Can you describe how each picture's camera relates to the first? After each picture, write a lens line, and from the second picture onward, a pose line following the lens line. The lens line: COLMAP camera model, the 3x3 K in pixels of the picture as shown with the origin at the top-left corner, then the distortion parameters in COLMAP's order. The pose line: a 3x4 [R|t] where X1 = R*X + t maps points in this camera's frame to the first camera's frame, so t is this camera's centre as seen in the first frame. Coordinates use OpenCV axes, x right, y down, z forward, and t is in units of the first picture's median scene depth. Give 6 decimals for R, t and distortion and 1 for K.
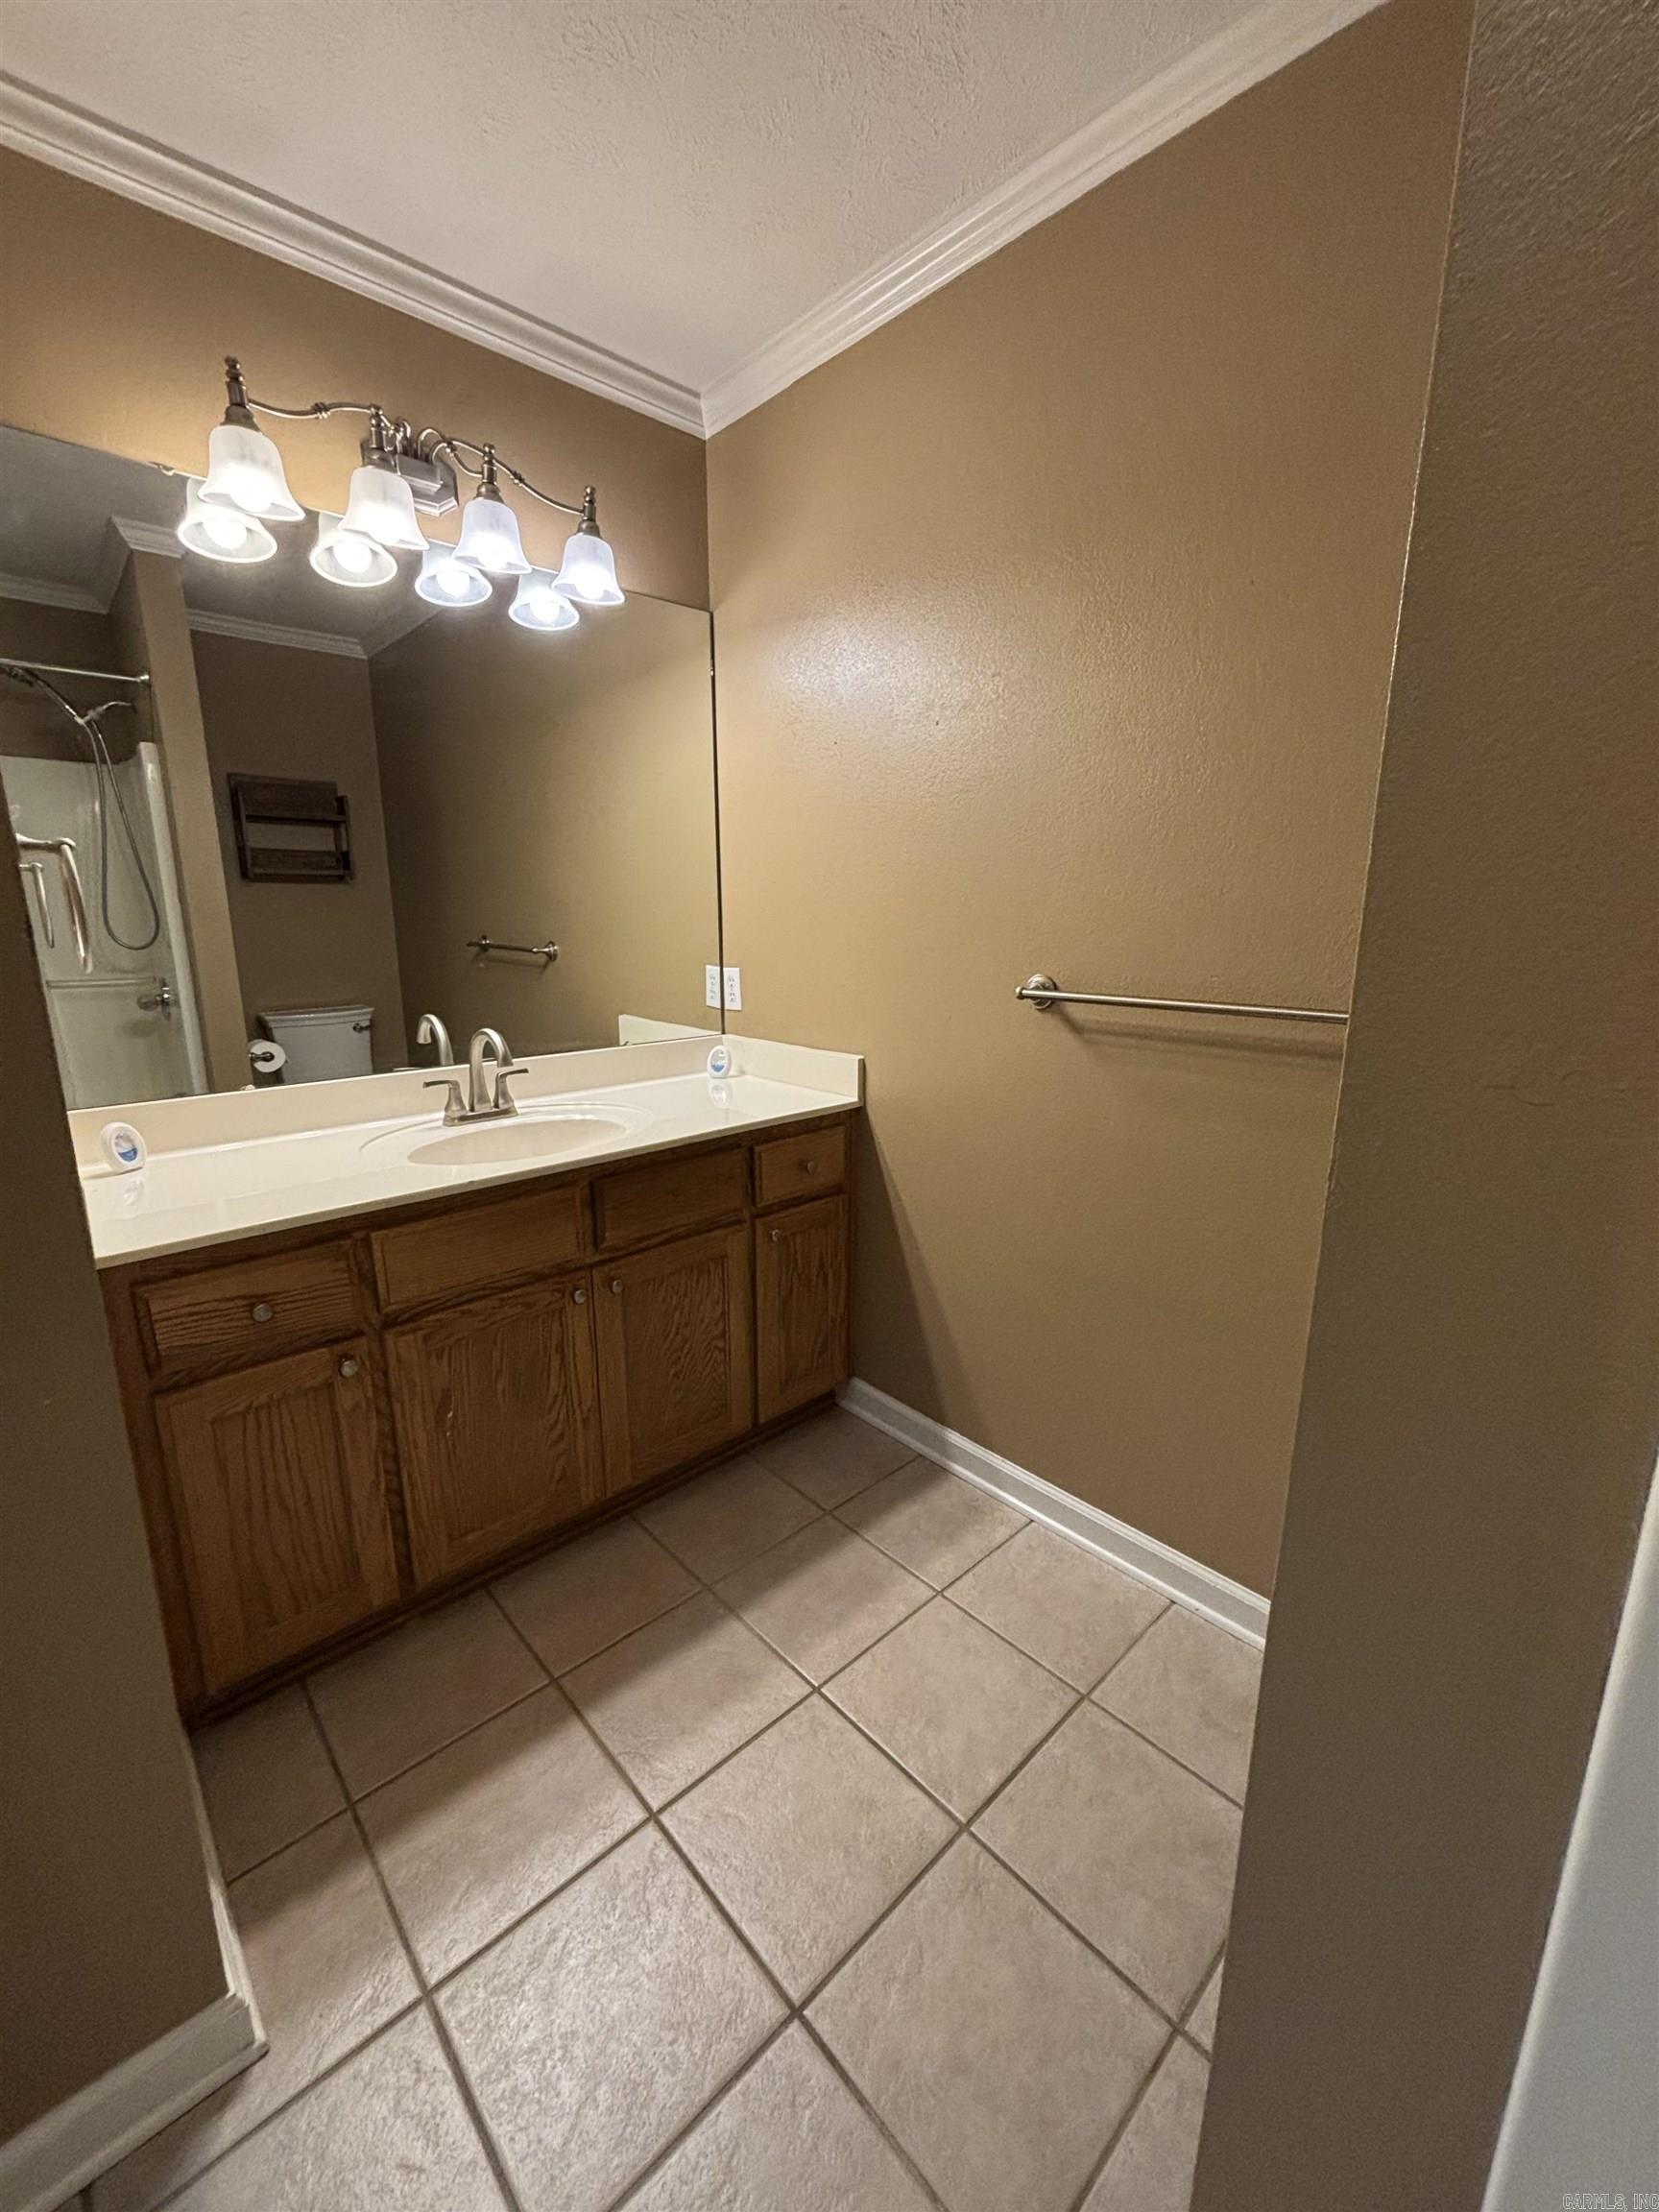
lens RADIAL K [[889.2, 0, 832.4], [0, 889.2, 1101.7], [0, 0, 1]] dist [-0.001003, -0.000160]
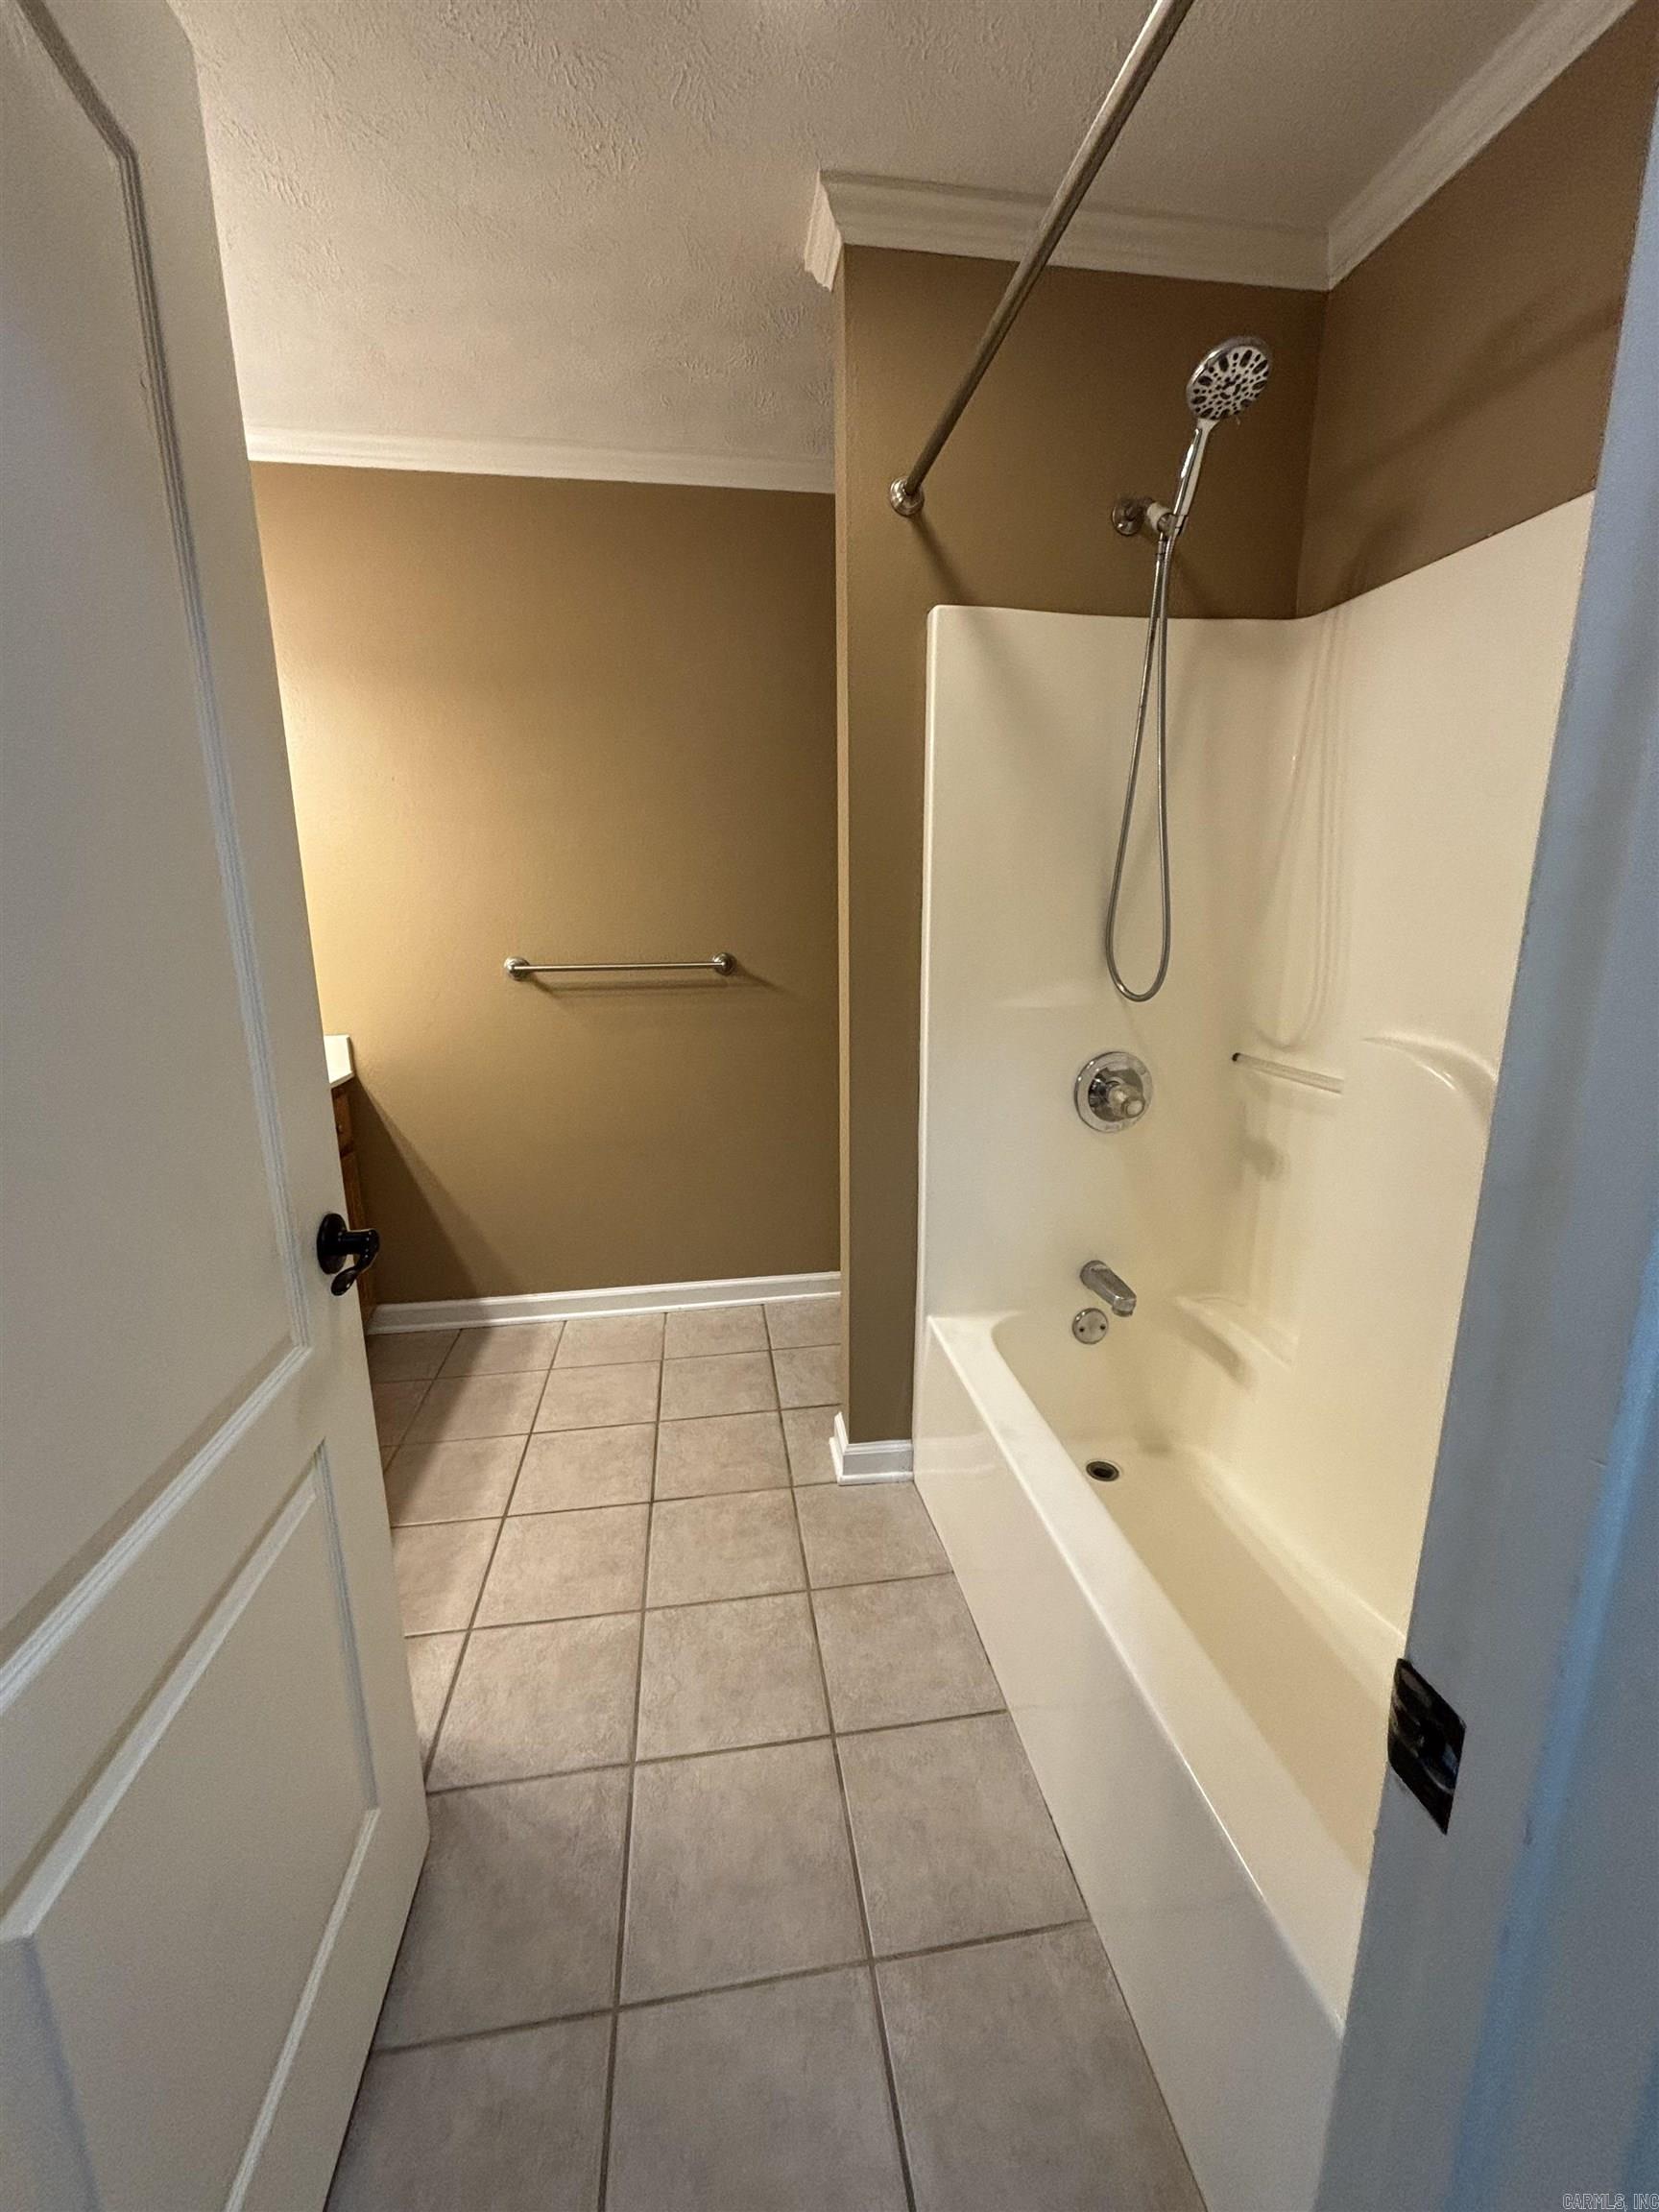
lens RADIAL K [[889.2, 0, 827.8], [0, 889.2, 1105.7], [0, 0, 1]] dist [-0.001003, -0.000160]
pose [[0.565653, -0.185640, 0.803476, -0.728641], [0.184481, 0.978125, 0.096116, 0.058770], [-0.803743, 0.093858, 0.587527, -0.295377]]
